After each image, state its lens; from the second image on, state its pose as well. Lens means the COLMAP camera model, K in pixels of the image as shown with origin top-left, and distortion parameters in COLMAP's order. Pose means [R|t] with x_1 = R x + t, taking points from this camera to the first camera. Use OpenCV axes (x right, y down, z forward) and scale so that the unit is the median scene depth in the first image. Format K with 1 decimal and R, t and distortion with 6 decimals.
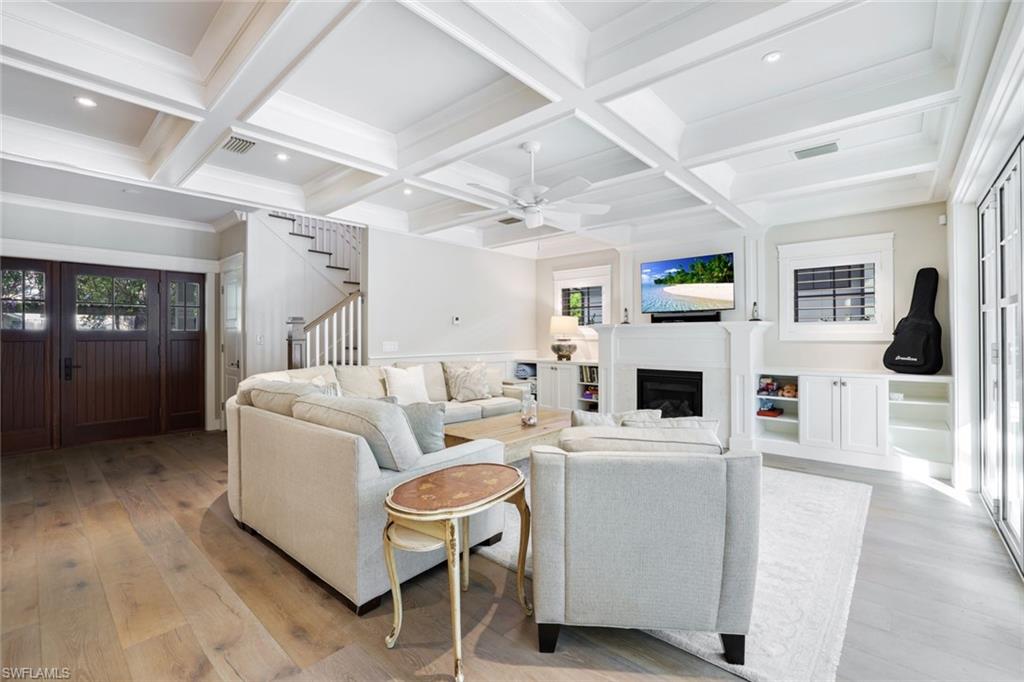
lens RADIAL K [[443.7, 0, 509.8], [0, 443.7, 332.4], [0, 0, 1]] dist [-0.049514, 0.018746]
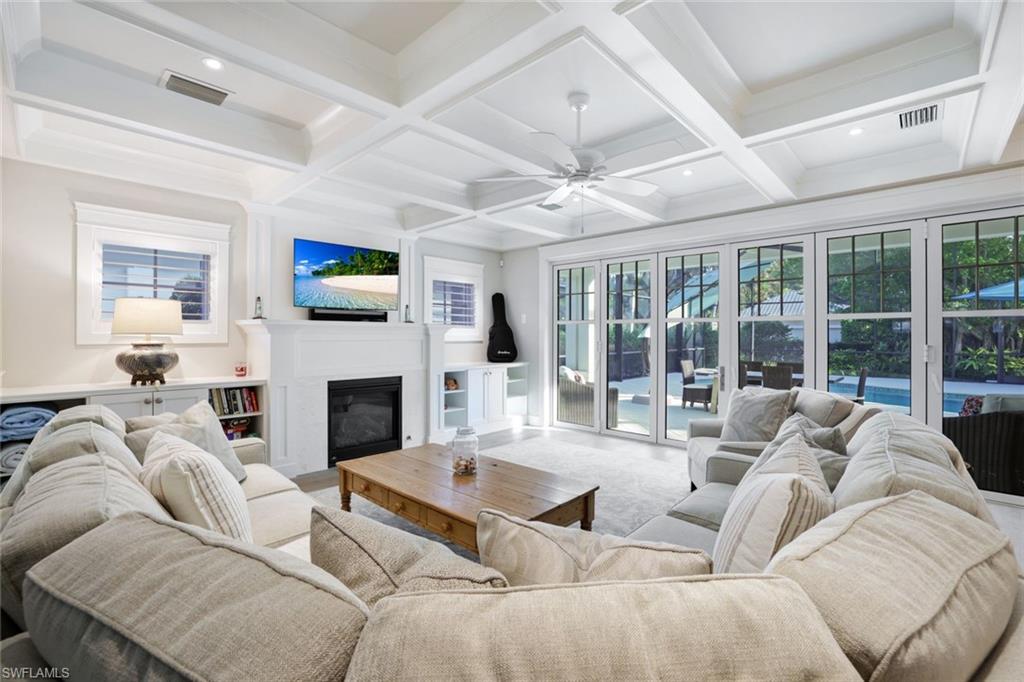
lens RADIAL K [[443.7, 0, 509.8], [0, 443.7, 332.4], [0, 0, 1]] dist [-0.049514, 0.018746]
pose [[0.033447, 0.009976, 0.999391, -0.447622], [-0.008506, 0.999917, -0.009697, 0.004110], [-0.999404, -0.008177, 0.033529, 0.670827]]
